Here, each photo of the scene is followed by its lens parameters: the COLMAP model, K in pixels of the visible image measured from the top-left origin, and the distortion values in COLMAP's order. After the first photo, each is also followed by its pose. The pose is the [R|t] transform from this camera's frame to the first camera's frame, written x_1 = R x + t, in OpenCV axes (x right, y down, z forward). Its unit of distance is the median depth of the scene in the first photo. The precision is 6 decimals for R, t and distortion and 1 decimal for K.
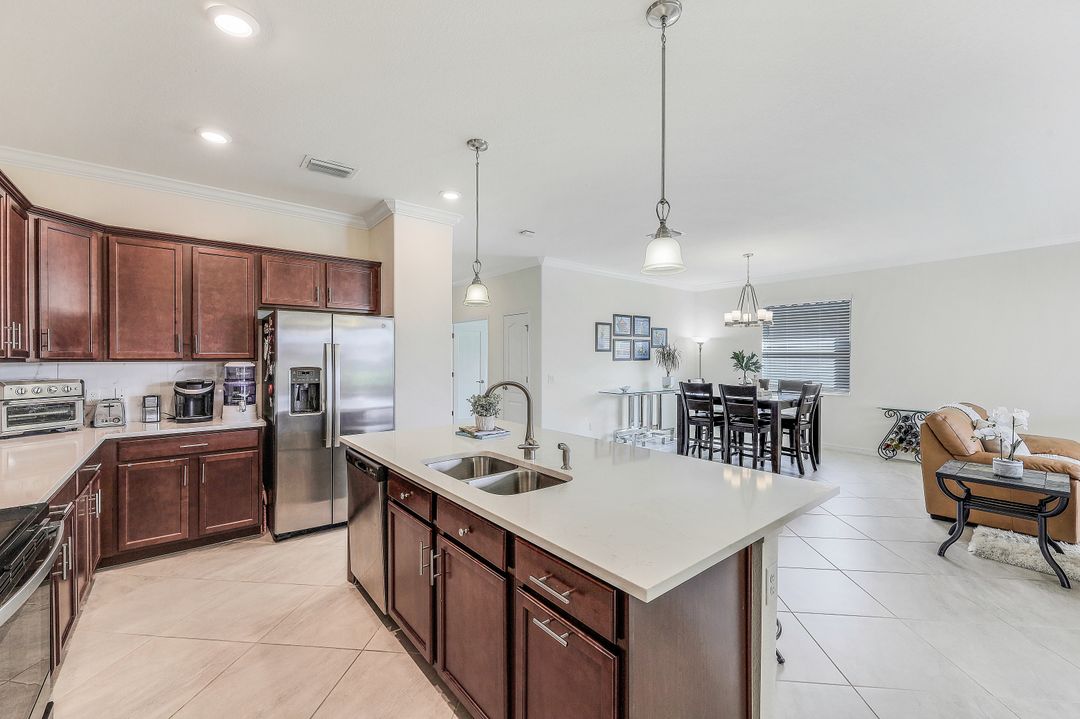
lens RADIAL K [[433.8, 0, 537.7], [0, 433.8, 360.5], [0, 0, 1]] dist [-0.000059, -0.000096]
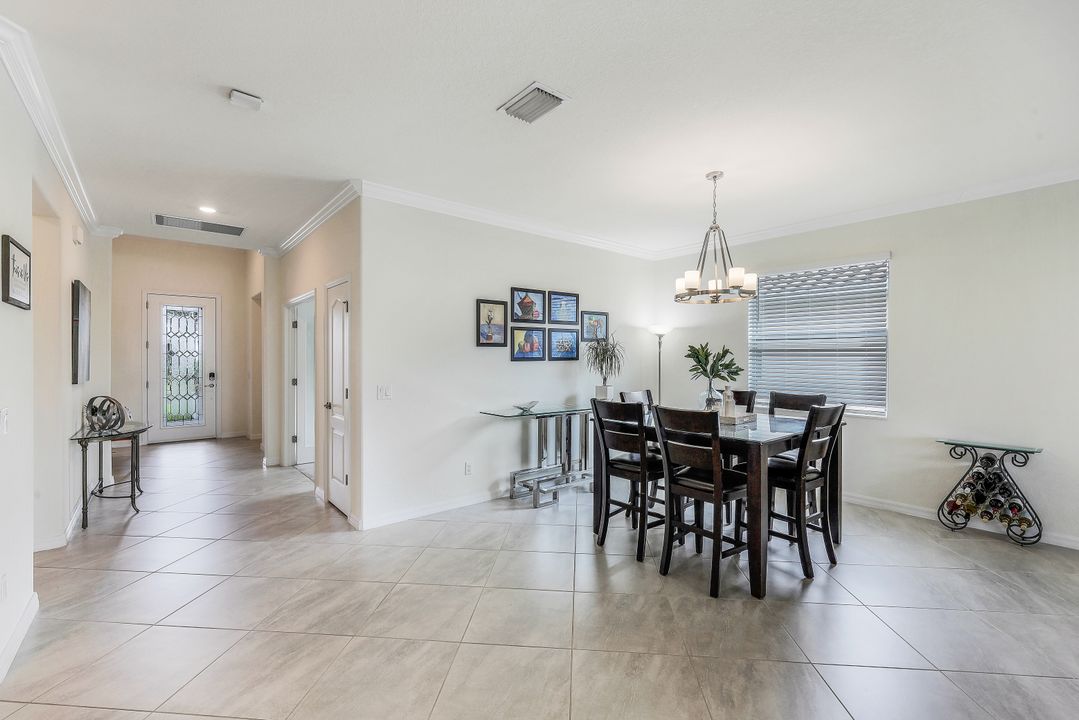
lens RADIAL K [[460.0, 0, 535.2], [0, 460.0, 359.7], [0, 0, 1]] dist [0.000469, -0.000282]
pose [[0.999957, -0.000684, 0.009228, 0.237750], [0.000707, 0.999997, -0.002511, -0.000047], [-0.009226, 0.002518, 0.999954, 0.387571]]
